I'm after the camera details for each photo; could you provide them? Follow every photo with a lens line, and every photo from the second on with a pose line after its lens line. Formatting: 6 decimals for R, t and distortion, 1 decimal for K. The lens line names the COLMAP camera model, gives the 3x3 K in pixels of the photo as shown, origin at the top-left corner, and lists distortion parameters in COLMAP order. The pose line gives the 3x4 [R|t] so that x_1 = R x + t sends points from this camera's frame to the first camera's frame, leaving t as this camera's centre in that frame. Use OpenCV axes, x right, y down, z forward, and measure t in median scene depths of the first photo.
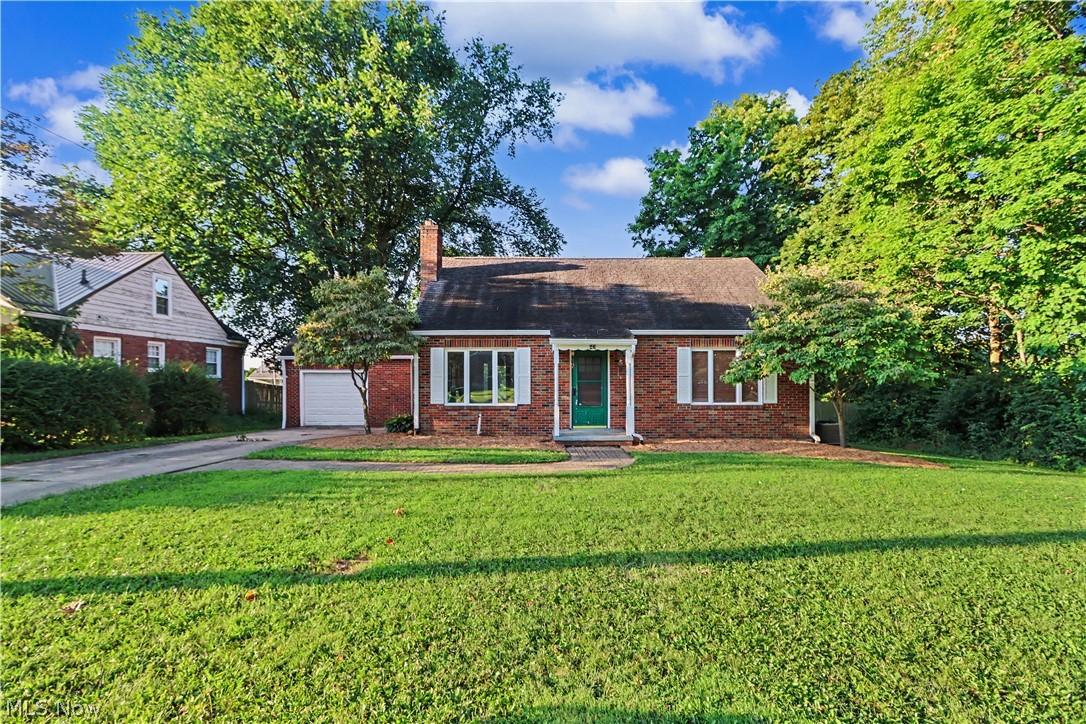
lens RADIAL K [[519.5, 0, 540.3], [0, 519.5, 383.8], [0, 0, 1]] dist [0.001549, 0.000579]
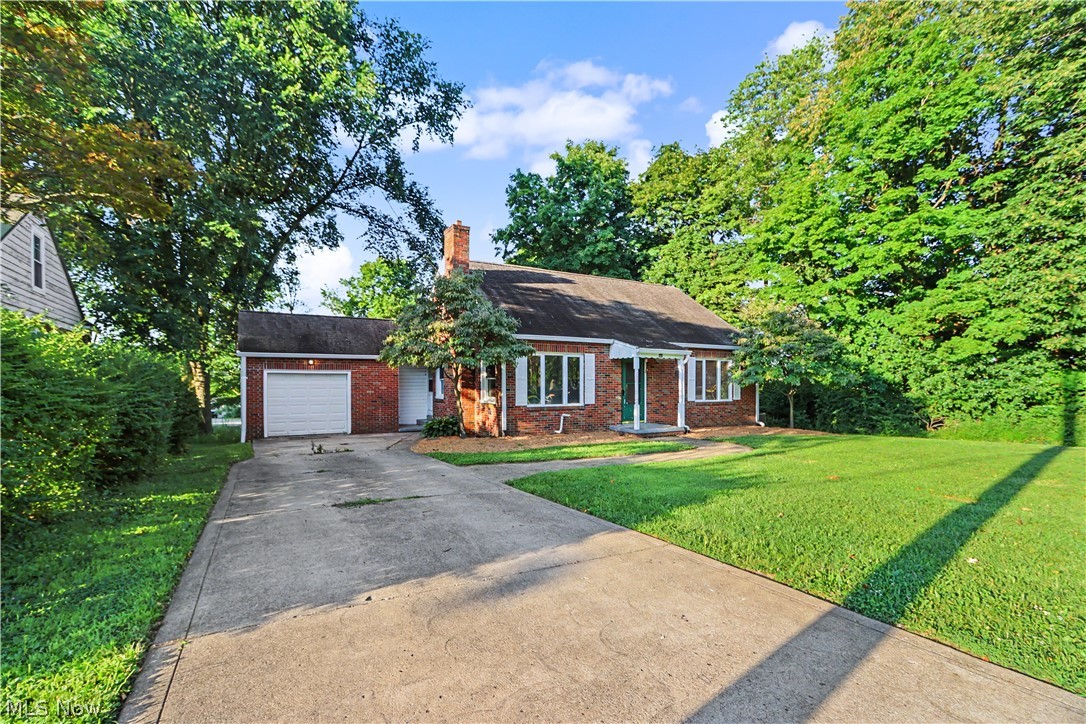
lens RADIAL K [[519.5, 0, 540.3], [0, 519.5, 383.8], [0, 0, 1]] dist [0.001549, 0.000579]
pose [[0.857847, -0.001009, 0.513904, -0.697226], [0.000382, 0.999999, 0.001325, -0.006162], [-0.513905, -0.000940, 0.857847, 0.090586]]
